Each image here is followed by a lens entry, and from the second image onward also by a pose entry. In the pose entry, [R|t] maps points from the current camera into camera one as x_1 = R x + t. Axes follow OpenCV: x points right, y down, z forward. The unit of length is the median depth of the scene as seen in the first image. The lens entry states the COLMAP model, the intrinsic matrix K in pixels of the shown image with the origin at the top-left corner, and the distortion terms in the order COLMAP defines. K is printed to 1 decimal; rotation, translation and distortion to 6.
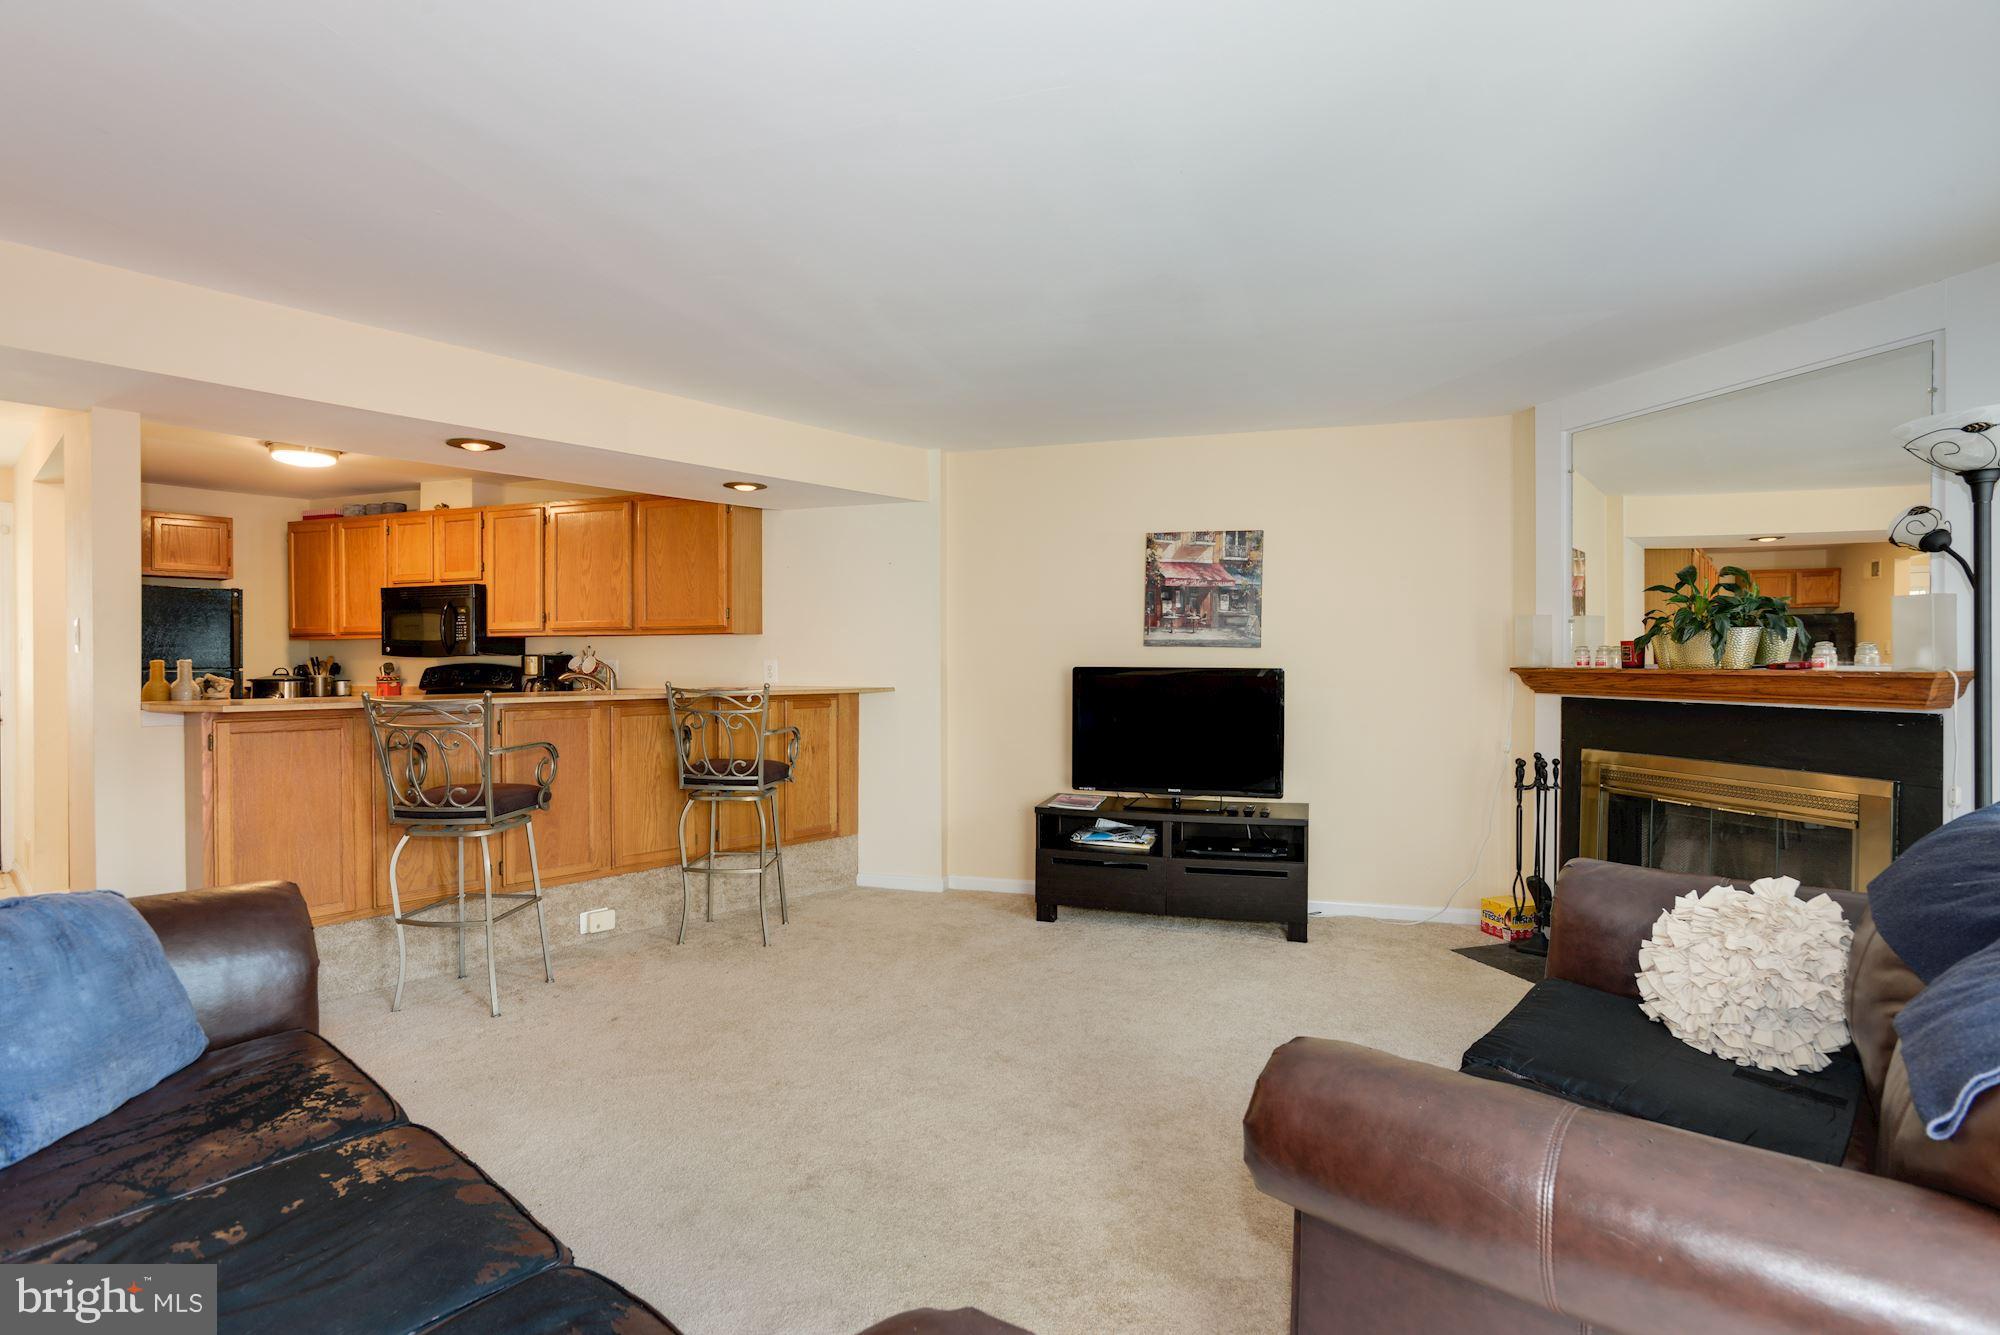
lens RADIAL K [[1019.1, 0, 989.6], [0, 1019.1, 667.8], [0, 0, 1]] dist [-0.025850, 0.017800]
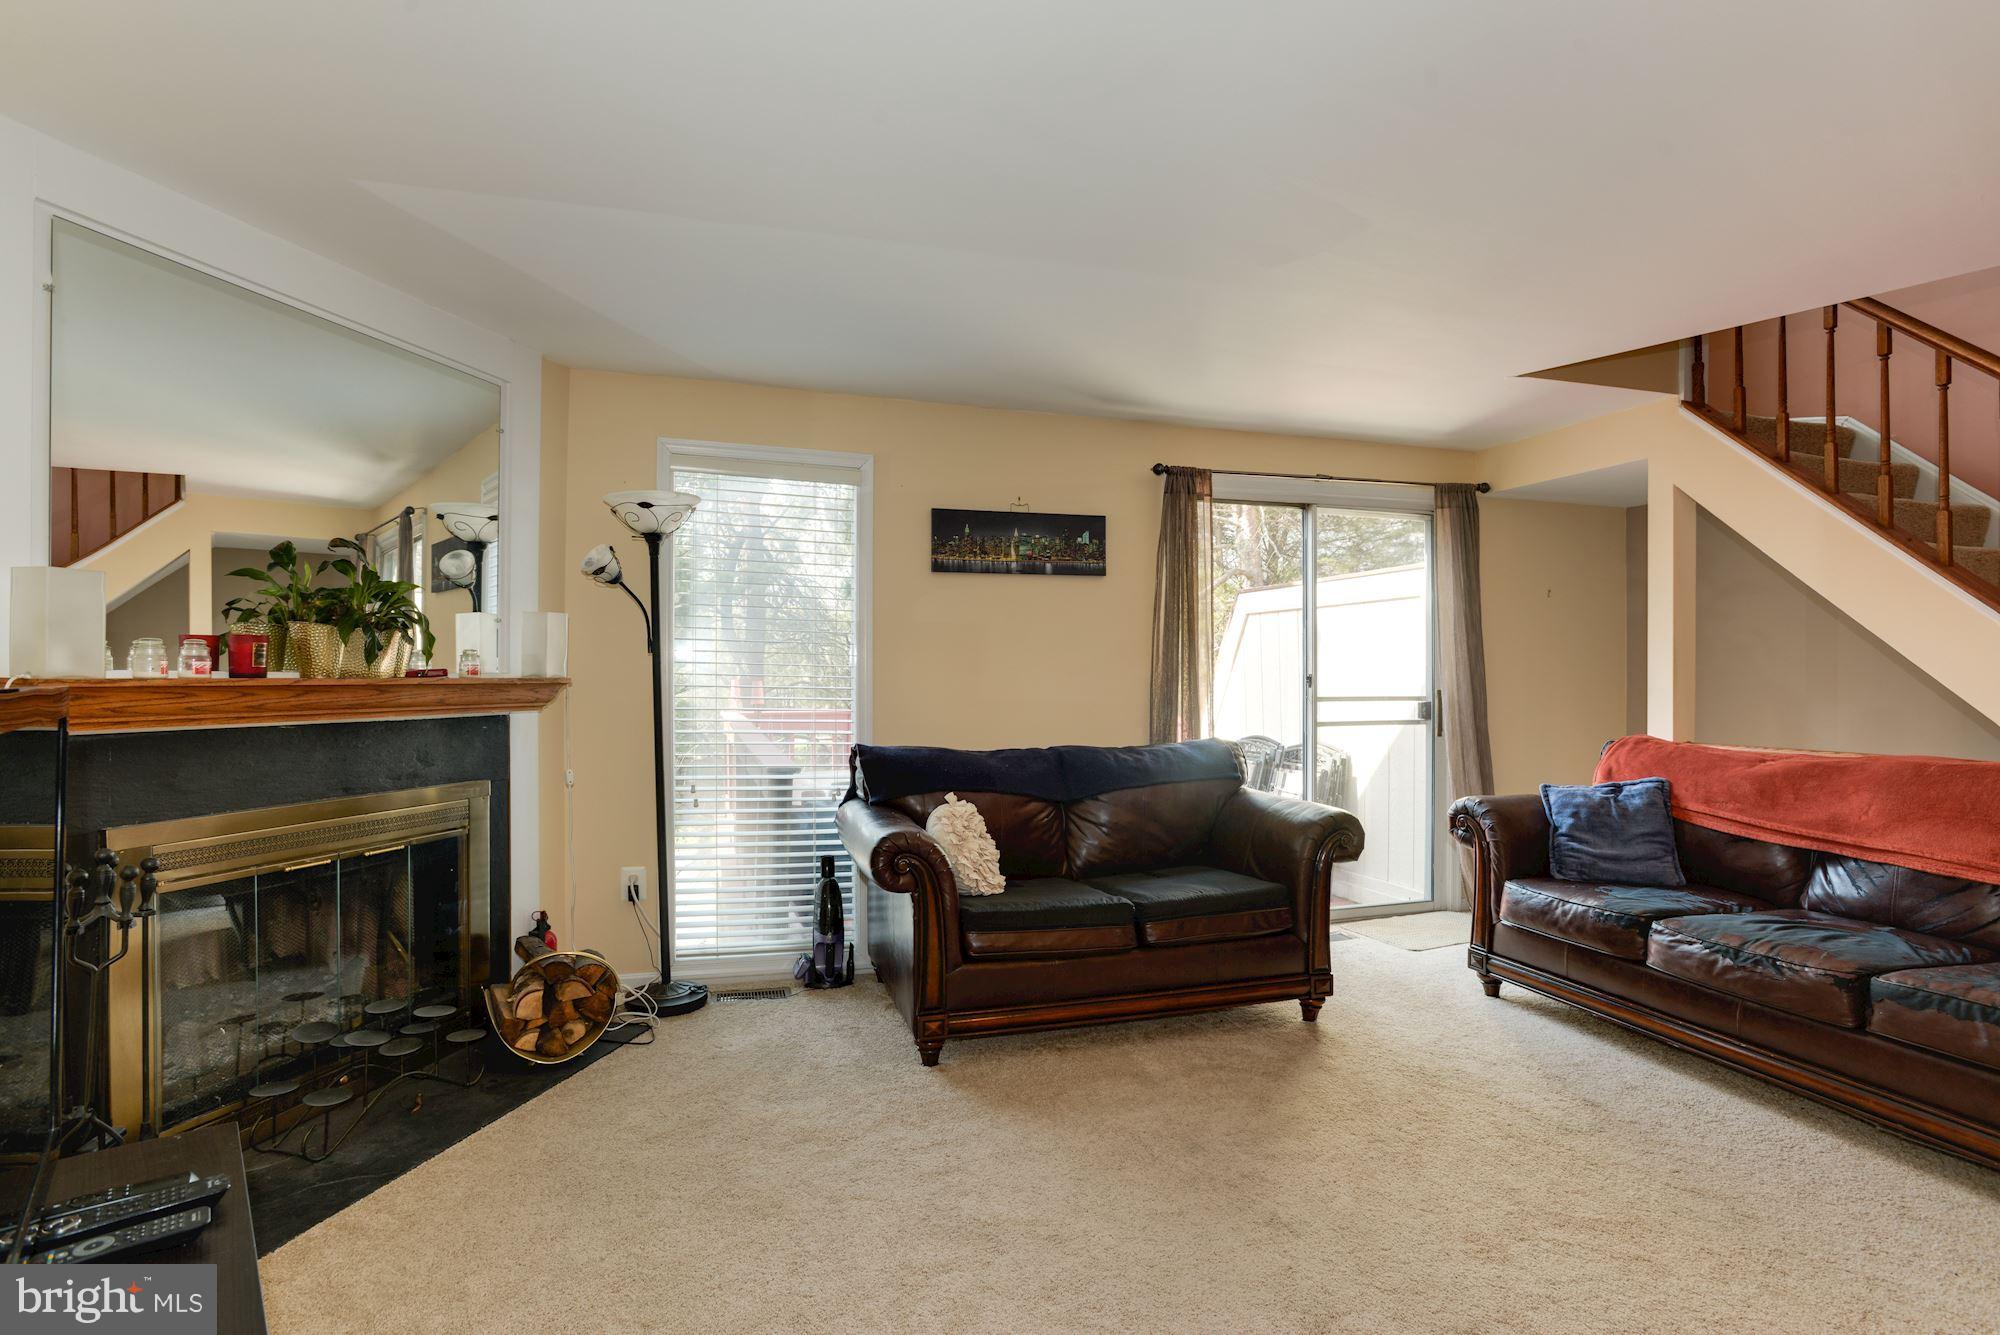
lens RADIAL K [[1009.2, 0, 1006.3], [0, 1009.2, 677.7], [0, 0, 1]] dist [-0.039249, 0.002504]
pose [[-0.860496, -0.004345, 0.509439, -0.075129], [0.003613, 0.999886, 0.014631, -0.005689], [-0.509445, 0.014430, -0.860382, 0.994230]]
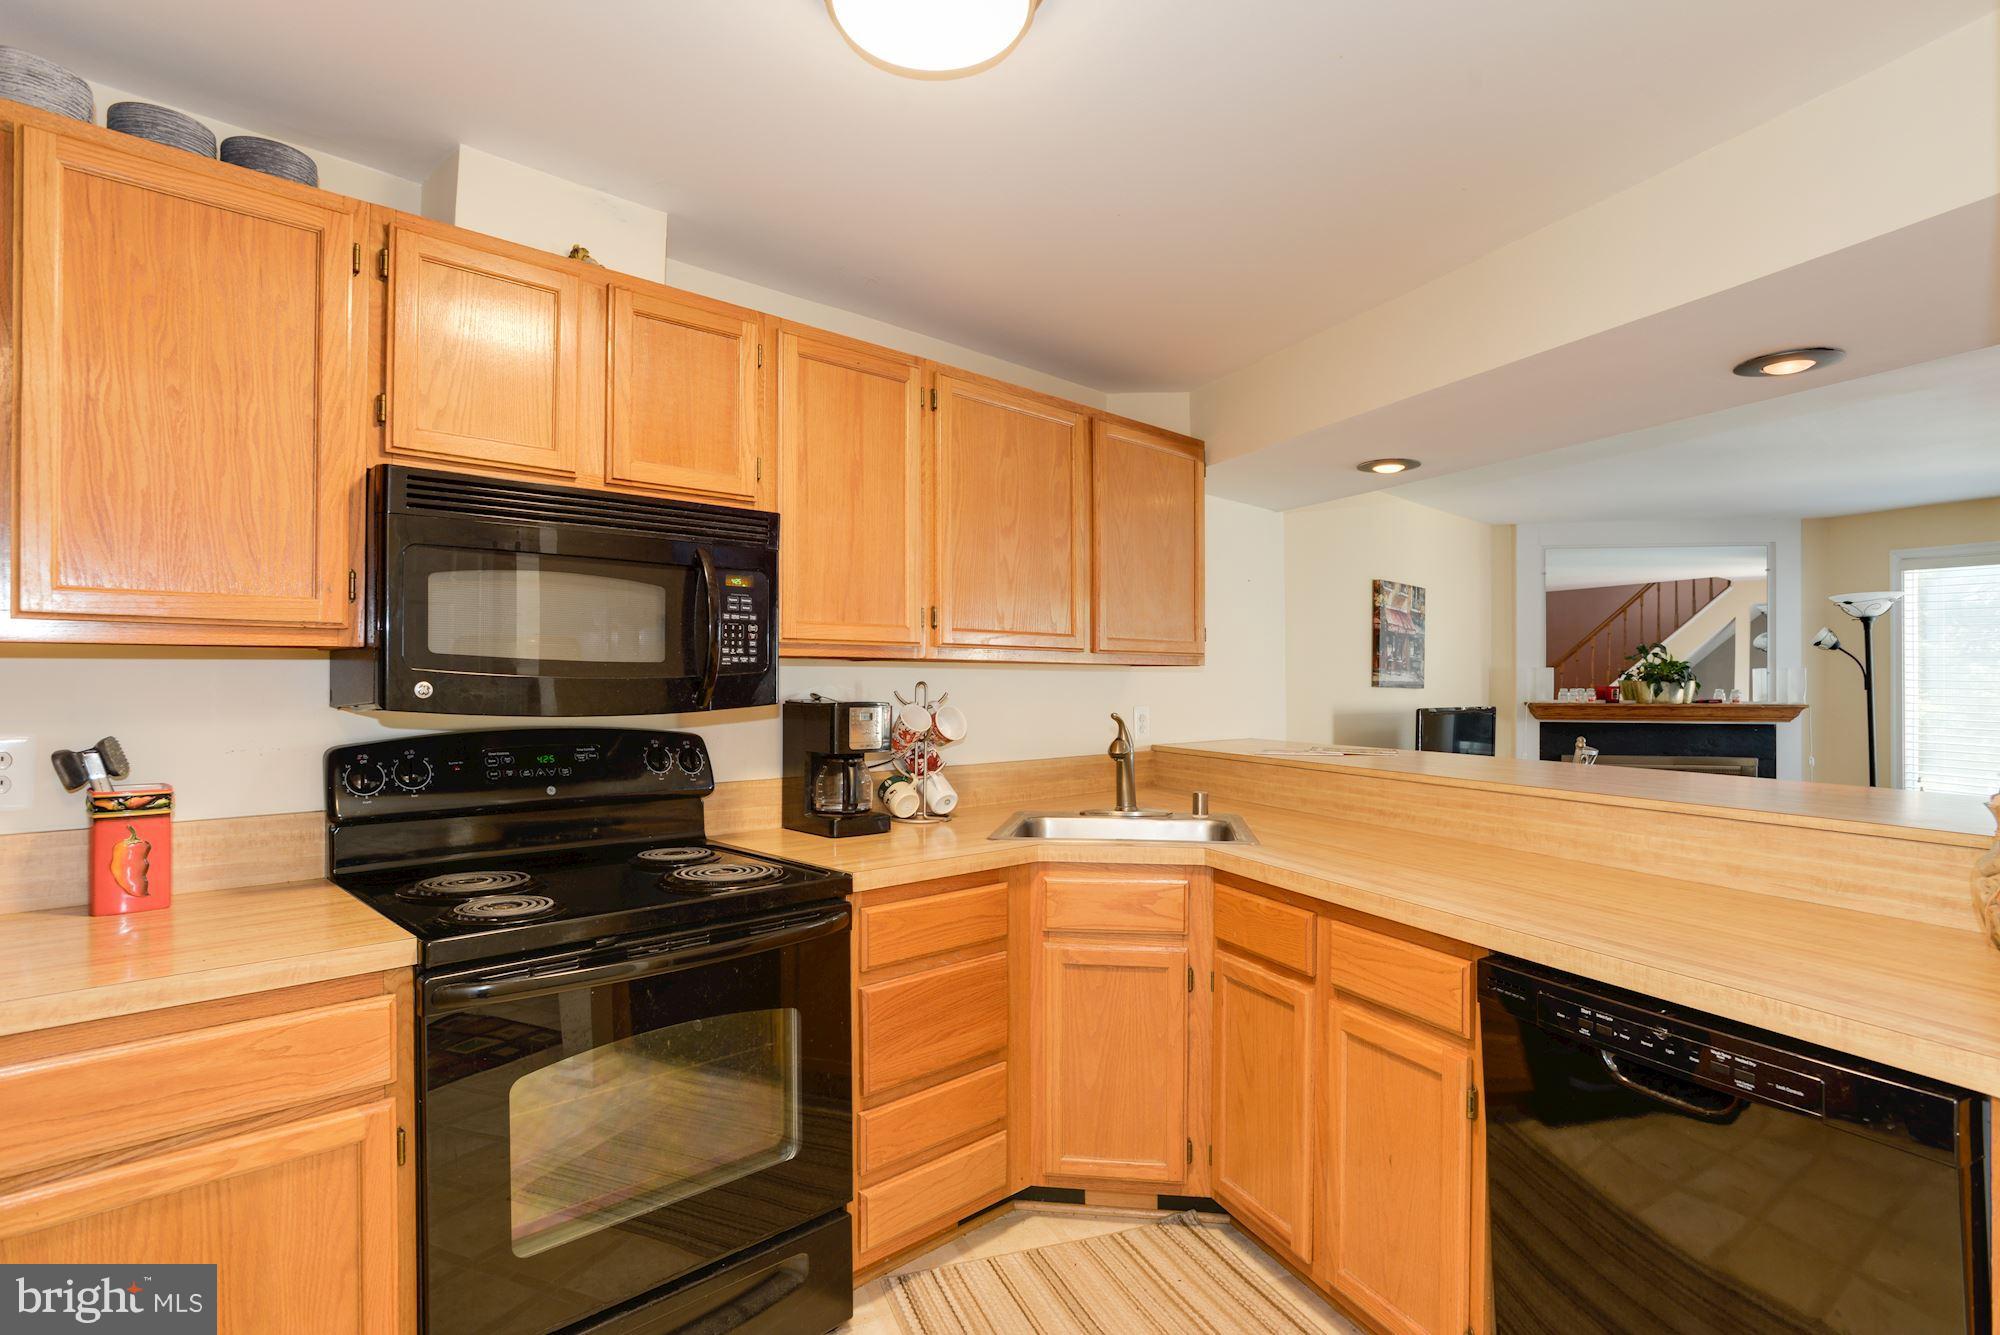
lens RADIAL K [[1019.1, 0, 1011.8], [0, 1019.1, 680.3], [0, 0, 1]] dist [-0.025850, 0.017800]
pose [[0.430728, 0.006533, 0.902458, -0.956142], [0.007937, 0.999908, -0.011027, -0.020155], [-0.902447, 0.011912, 0.430636, 0.898925]]
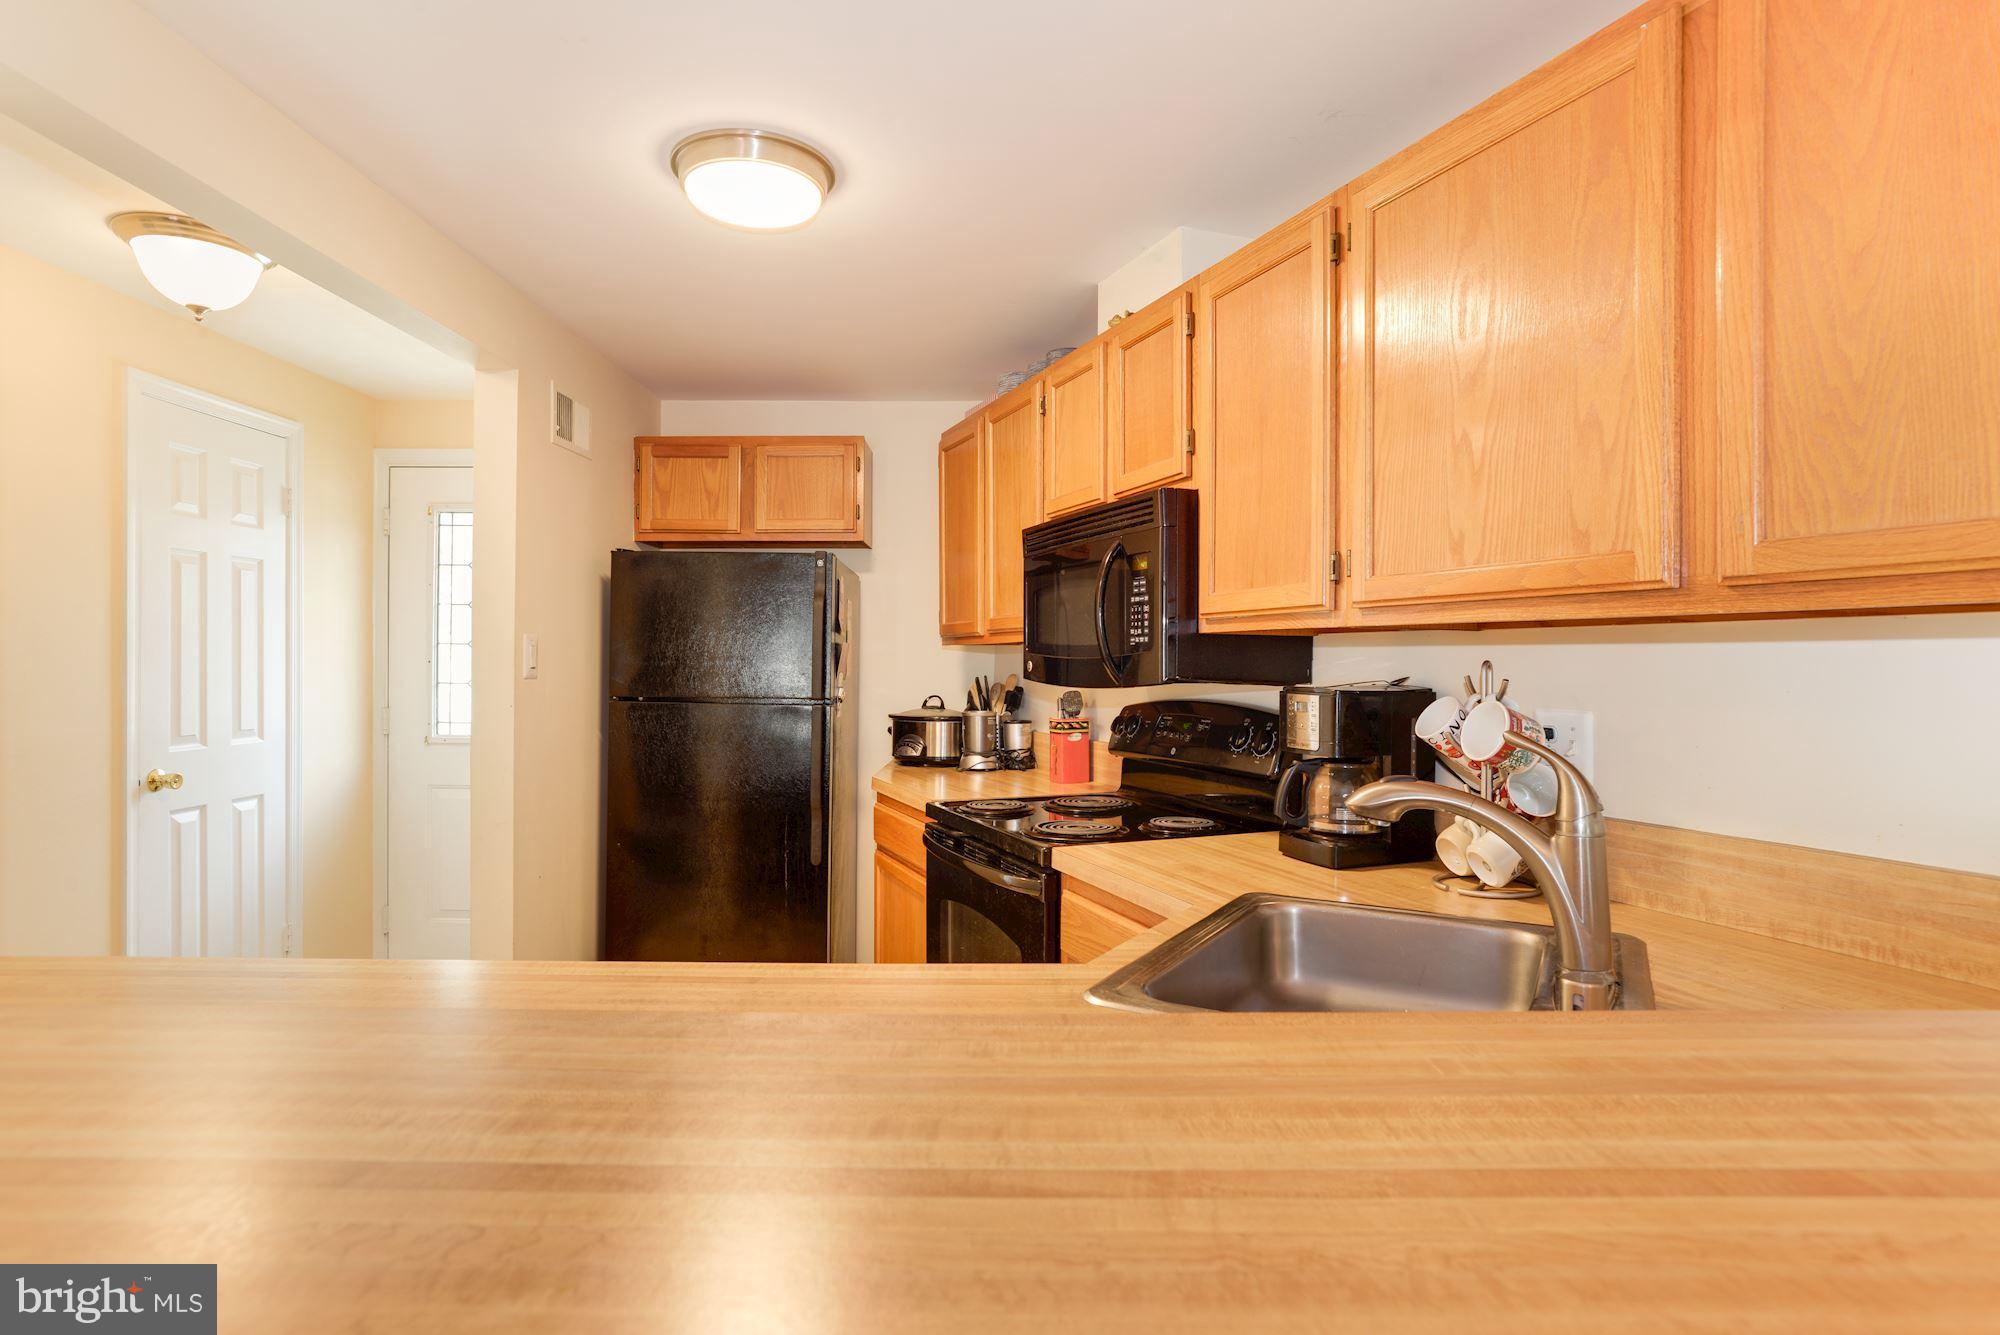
lens RADIAL K [[1019.1, 0, 1011.7], [0, 1019.1, 663.6], [0, 0, 1]] dist [-0.025850, 0.017800]
pose [[0.686568, 0.008211, -0.727019, -0.331263], [-0.015560, 0.999873, -0.003402, -0.021569], [0.726899, 0.013648, 0.686609, 0.838545]]
